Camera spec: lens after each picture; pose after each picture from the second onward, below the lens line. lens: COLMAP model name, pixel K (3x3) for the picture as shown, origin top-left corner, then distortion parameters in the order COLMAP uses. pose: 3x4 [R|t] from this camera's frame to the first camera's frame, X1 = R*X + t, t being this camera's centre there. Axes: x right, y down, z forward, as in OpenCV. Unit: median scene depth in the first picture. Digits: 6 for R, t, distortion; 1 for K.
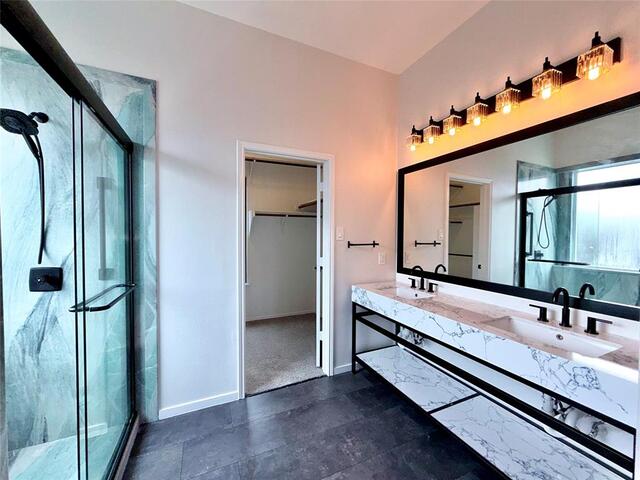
lens RADIAL K [[255.2, 0, 320.0], [0, 255.2, 240.0], [0, 0, 1]] dist [-0.002486, -0.000149]
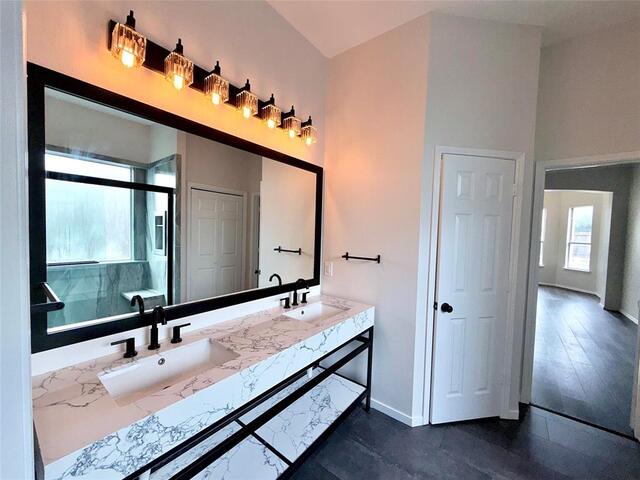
lens RADIAL K [[255.2, 0, 320.0], [0, 255.2, 240.0], [0, 0, 1]] dist [-0.002486, -0.000149]
pose [[-0.456279, -0.053356, 0.888236, -0.294099], [-0.012358, 0.998484, 0.053630, -0.086862], [-0.889751, 0.013493, -0.456247, 1.219947]]
